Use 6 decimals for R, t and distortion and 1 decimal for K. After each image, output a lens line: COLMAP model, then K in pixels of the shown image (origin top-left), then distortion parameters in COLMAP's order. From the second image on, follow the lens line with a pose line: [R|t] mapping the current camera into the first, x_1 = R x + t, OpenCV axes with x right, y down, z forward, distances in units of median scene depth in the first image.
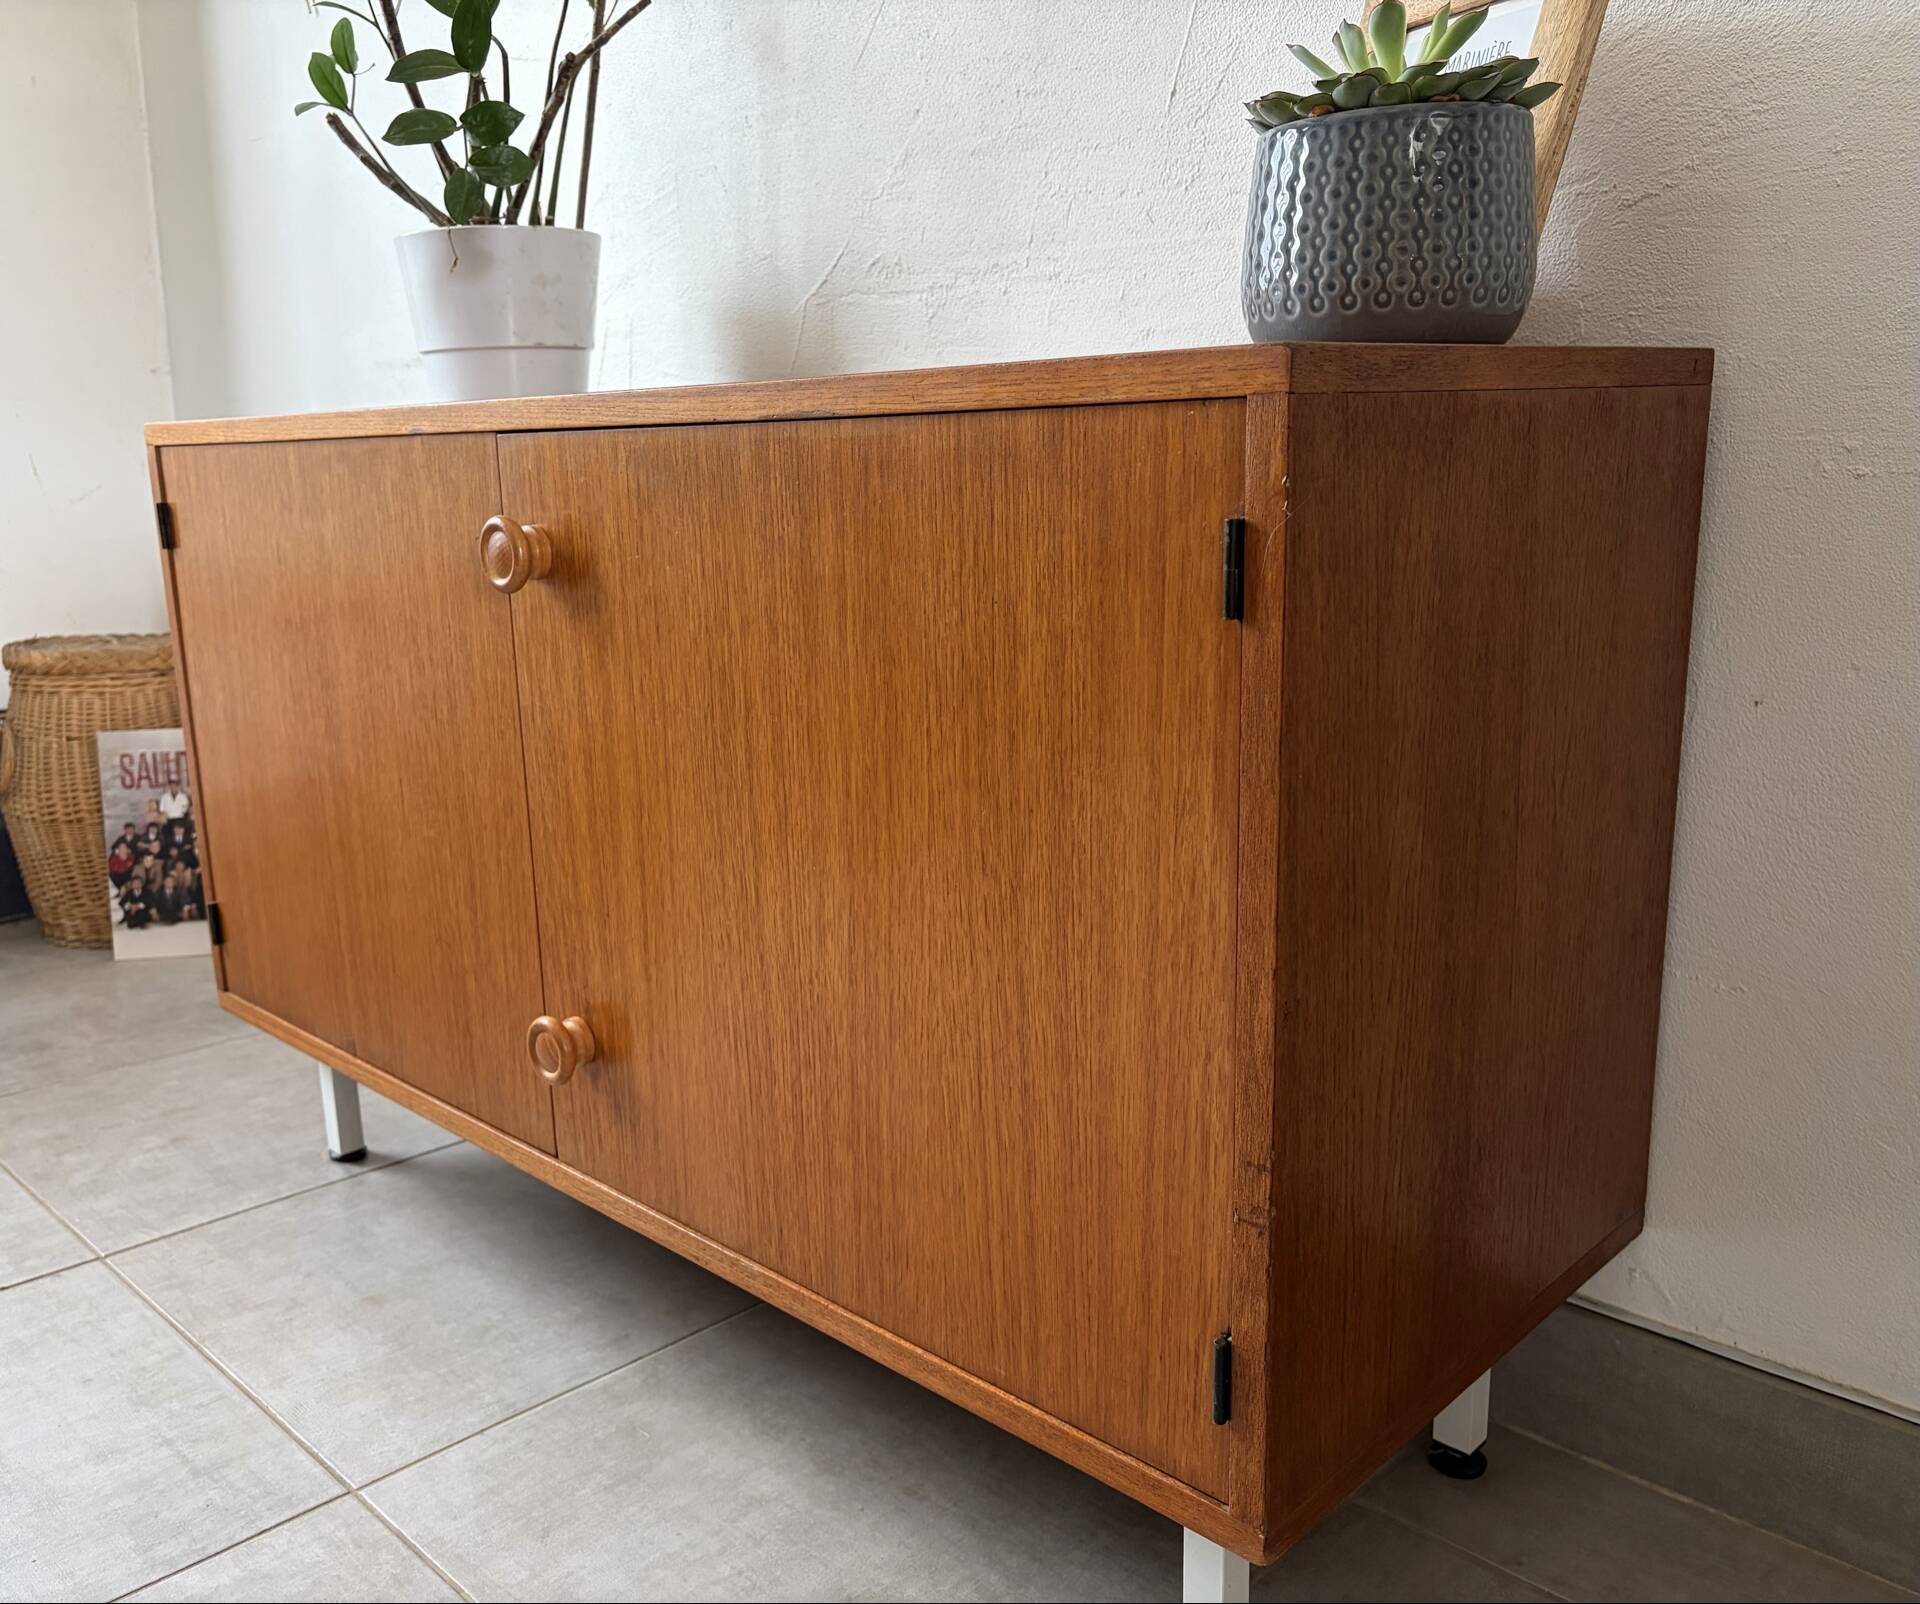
lens RADIAL K [[1640.7, 0, 851.3], [0, 1640.7, 806.7], [0, 0, 1]] dist [0.067921, -0.054125]
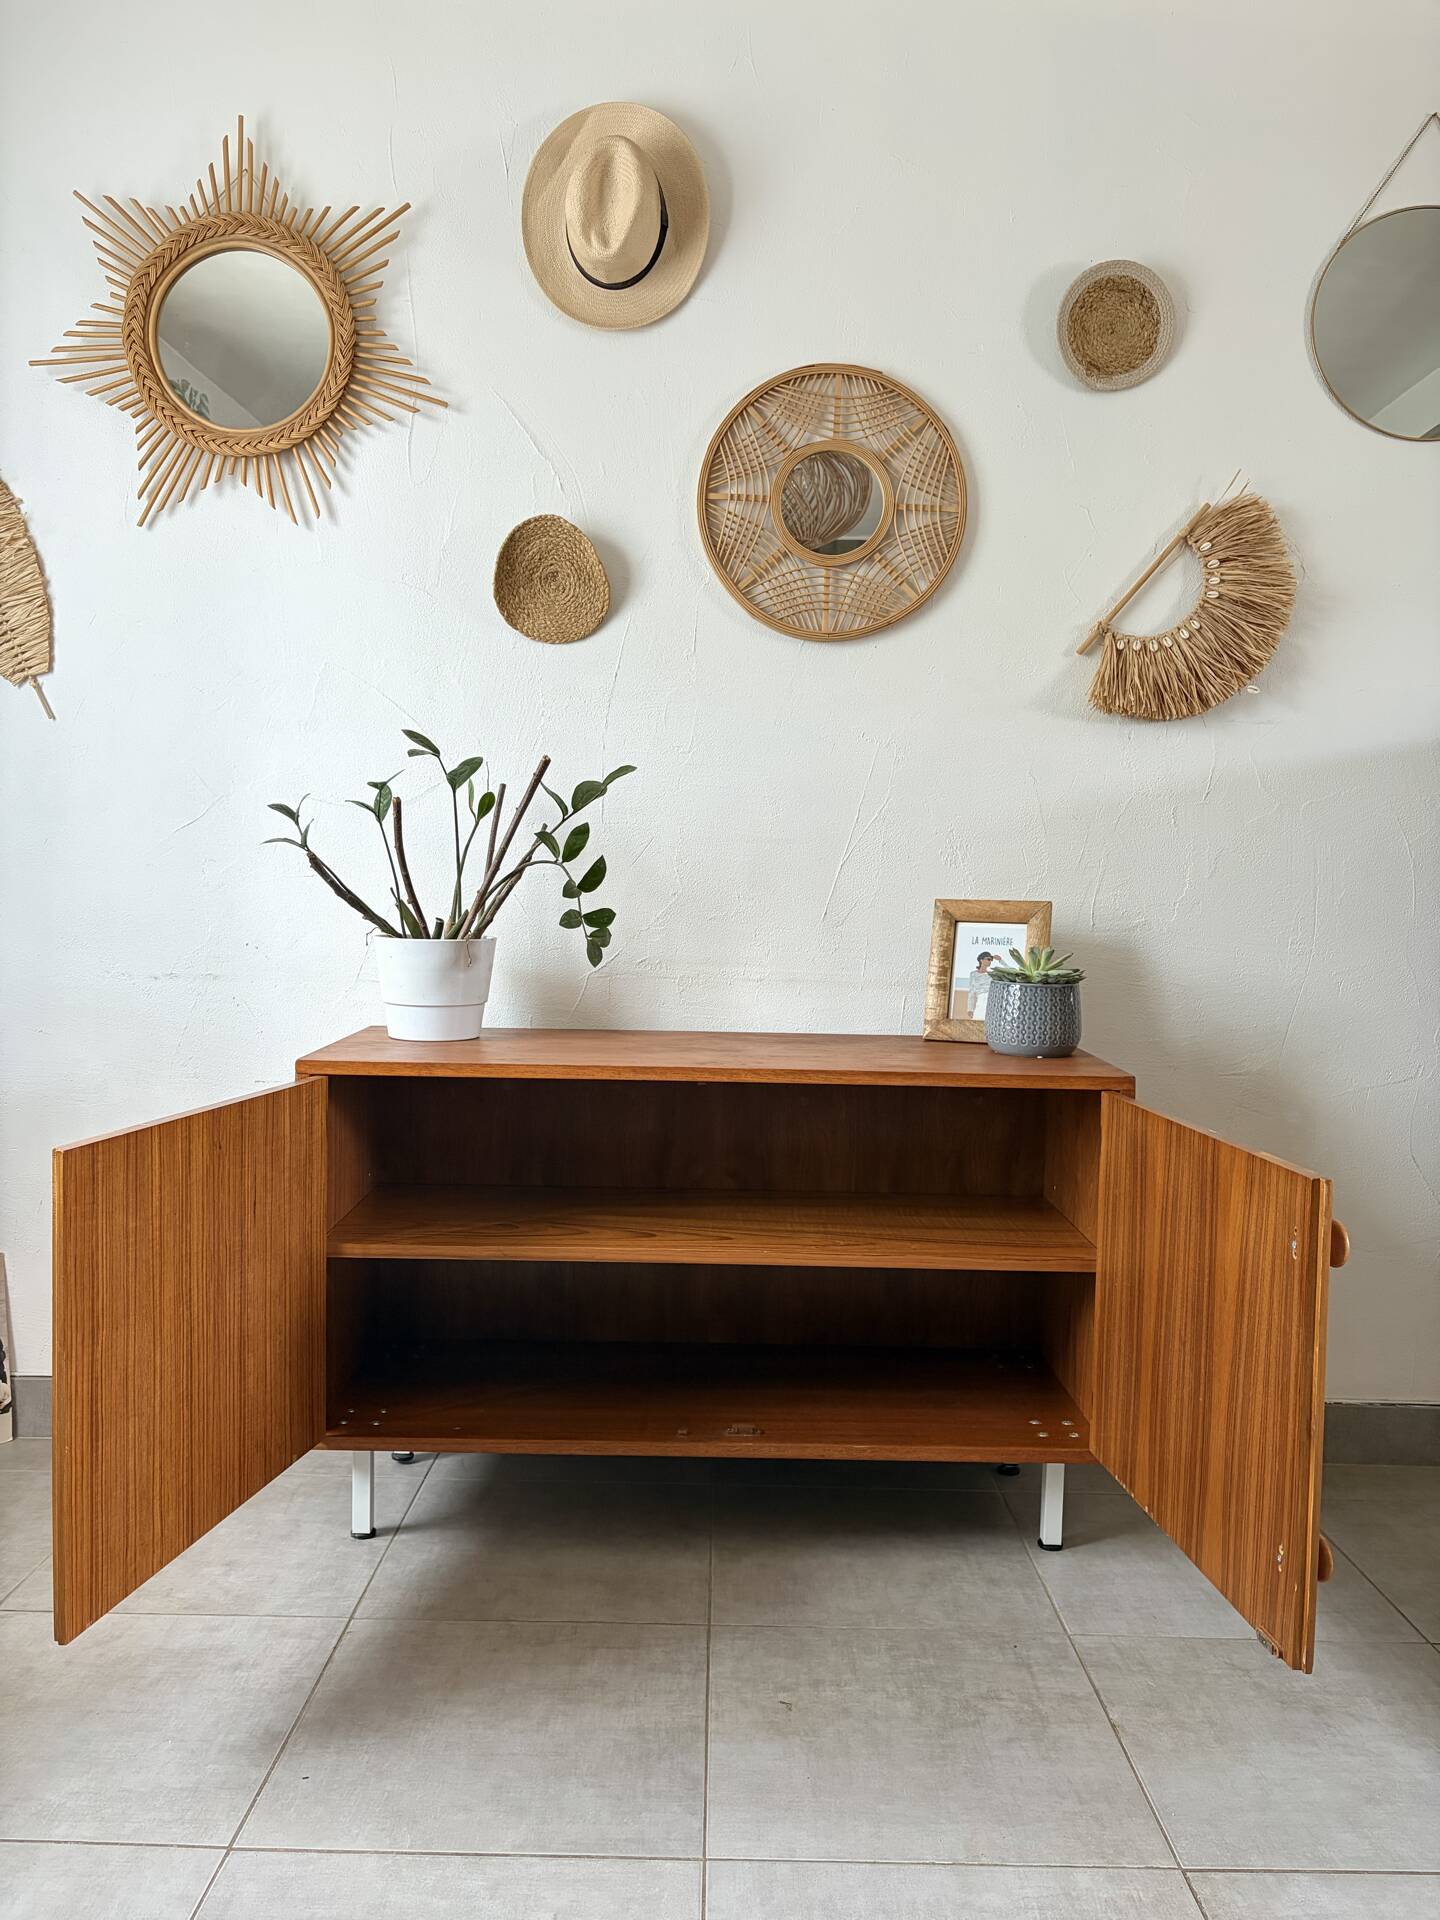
lens RADIAL K [[1458.2, 0, 717.2], [0, 1458.2, 958.9], [0, 0, 1]] dist [0.062682, -0.066519]
pose [[0.687823, 0.004520, 0.725865, -1.749677], [0.117590, 0.986078, -0.117567, -0.175235], [-0.716291, 0.166220, 0.677716, -0.349344]]
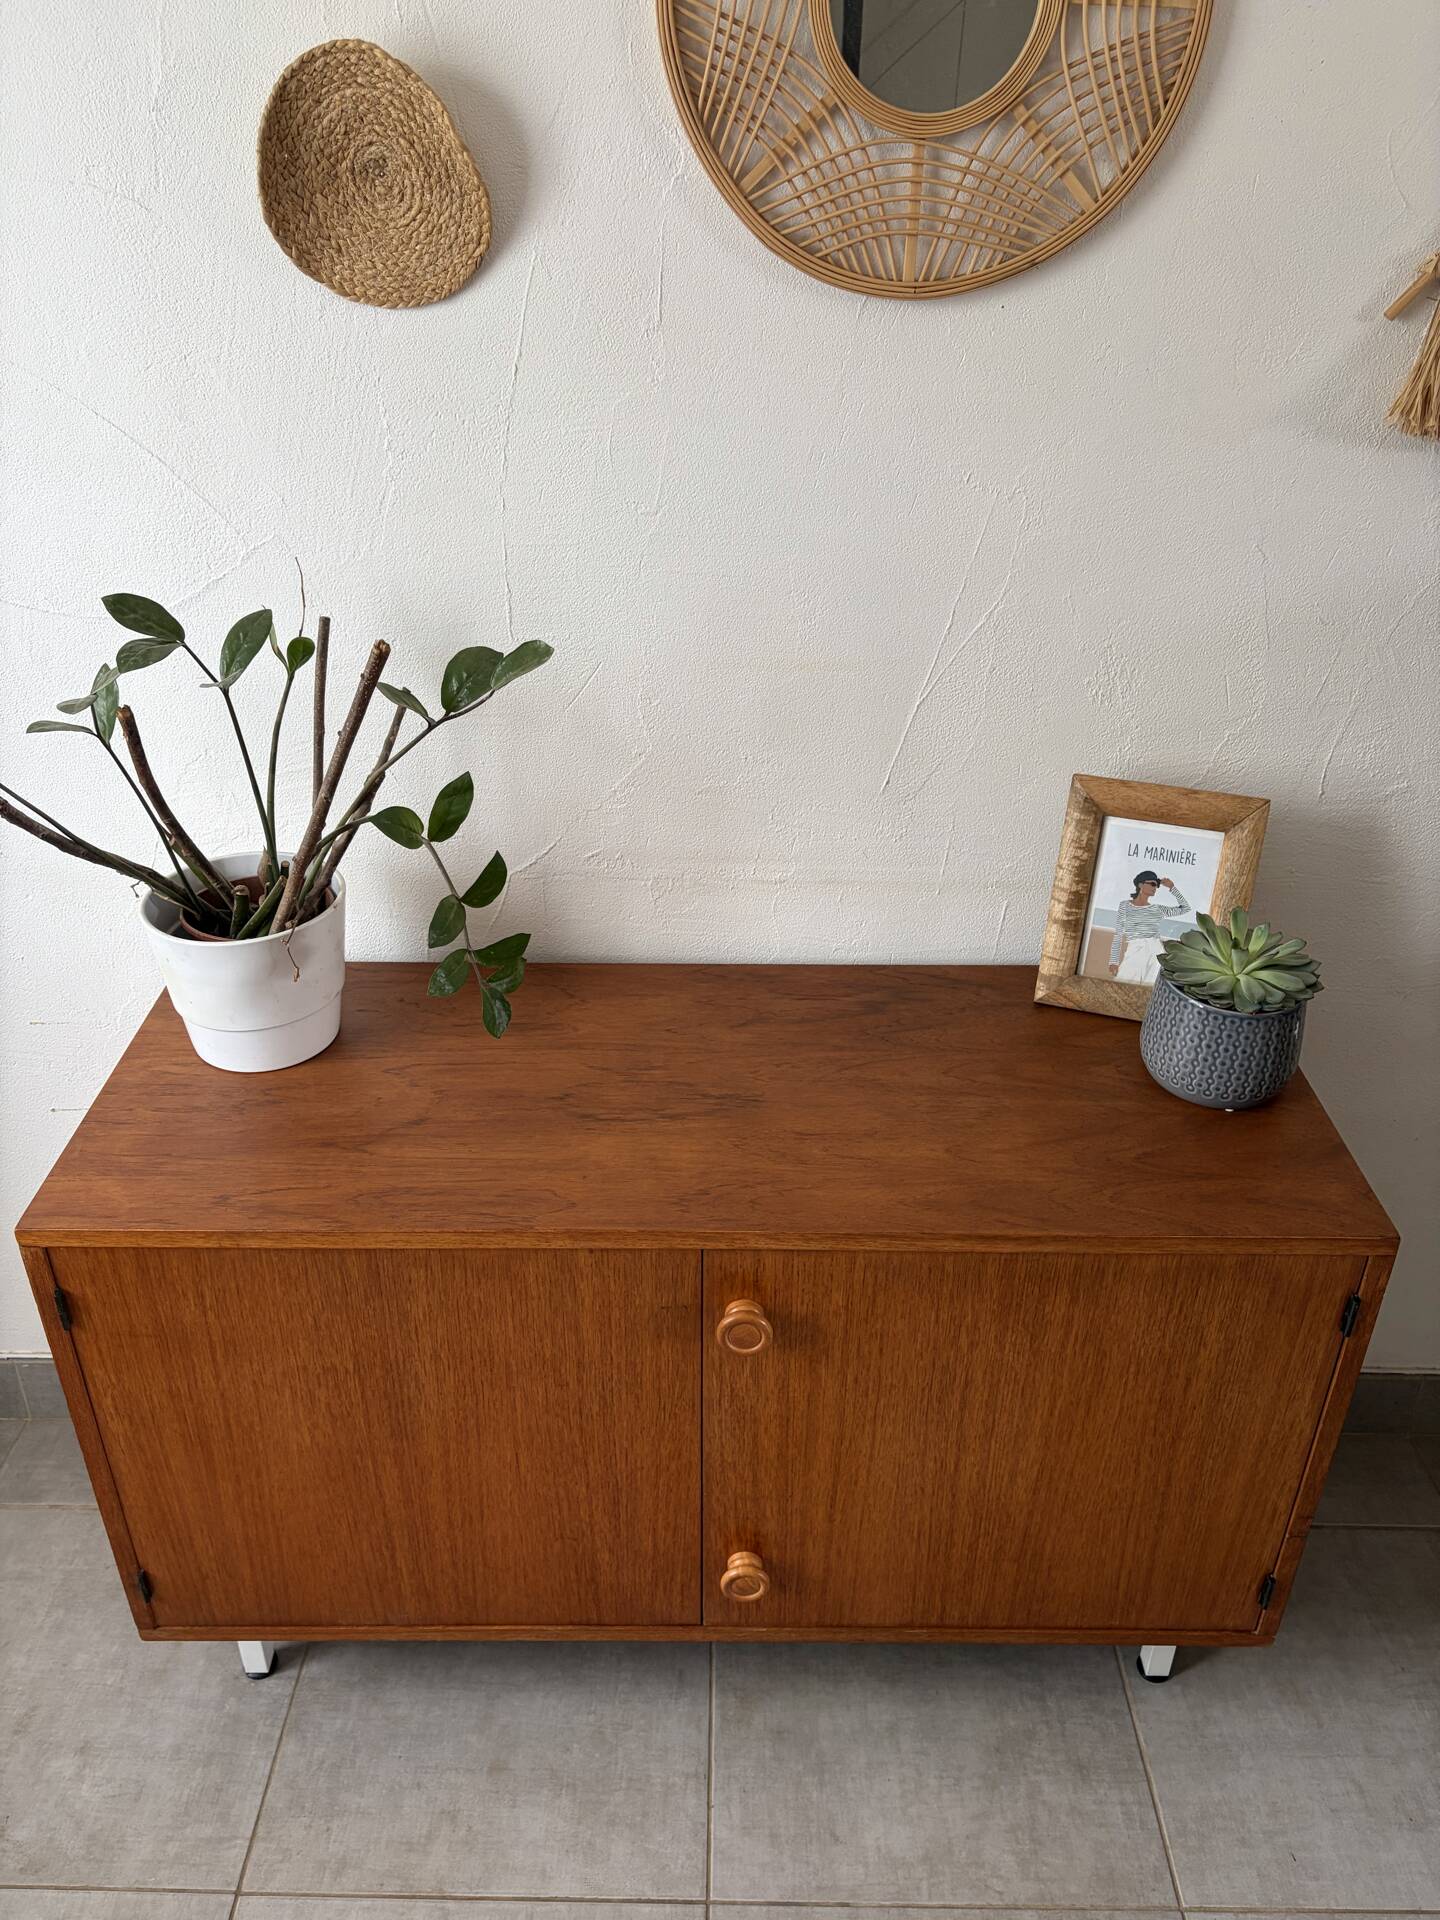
lens RADIAL K [[1463.4, 0, 710.2], [0, 1463.4, 966.2], [0, 0, 1]] dist [0.040478, -0.042295]
pose [[0.693306, -0.336812, 0.637090, -0.964240], [0.130994, 0.928231, 0.348178, -0.922716], [-0.708637, -0.157939, 0.687669, 0.256098]]
